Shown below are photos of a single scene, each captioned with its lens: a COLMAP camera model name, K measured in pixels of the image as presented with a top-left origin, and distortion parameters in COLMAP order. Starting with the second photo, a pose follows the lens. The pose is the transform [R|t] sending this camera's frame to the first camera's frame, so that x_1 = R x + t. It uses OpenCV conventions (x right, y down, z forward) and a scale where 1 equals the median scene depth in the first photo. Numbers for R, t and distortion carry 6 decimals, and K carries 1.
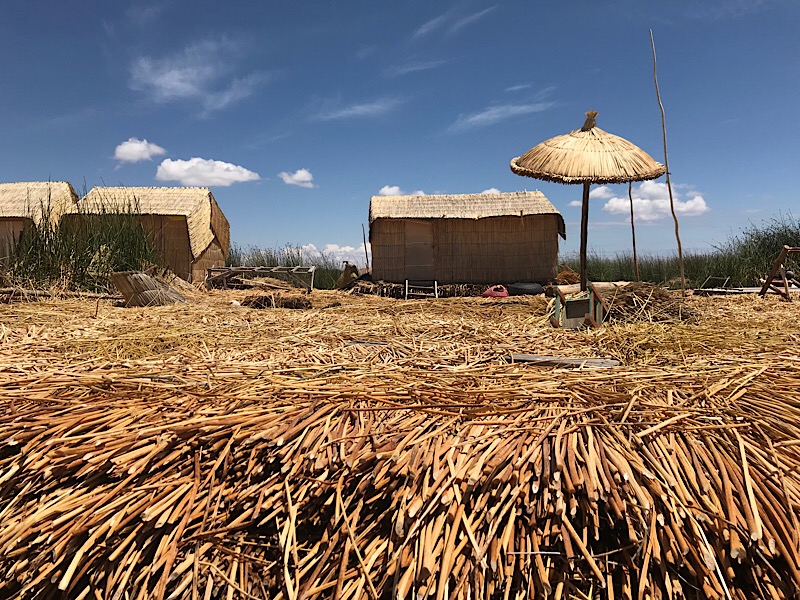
lens RADIAL K [[633.8, 0, 400.0], [0, 633.8, 300.0], [0, 0, 1]] dist [0.005796, 0.000665]
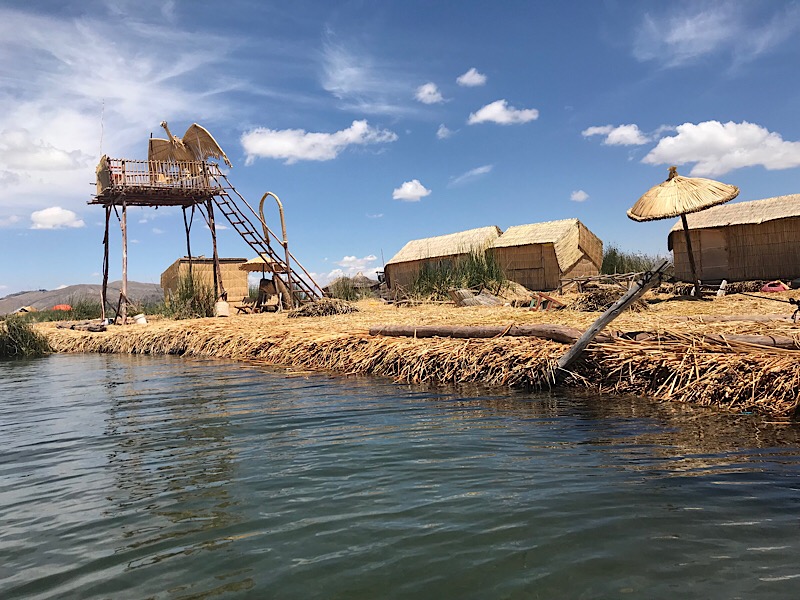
lens RADIAL K [[633.8, 0, 400.0], [0, 633.8, 300.0], [0, 0, 1]] dist [0.005796, 0.000665]
pose [[0.697552, -0.033441, -0.715753, 0.413802], [0.030899, 0.999385, -0.016580, 0.007164], [0.715867, -0.010550, 0.698157, -0.214565]]
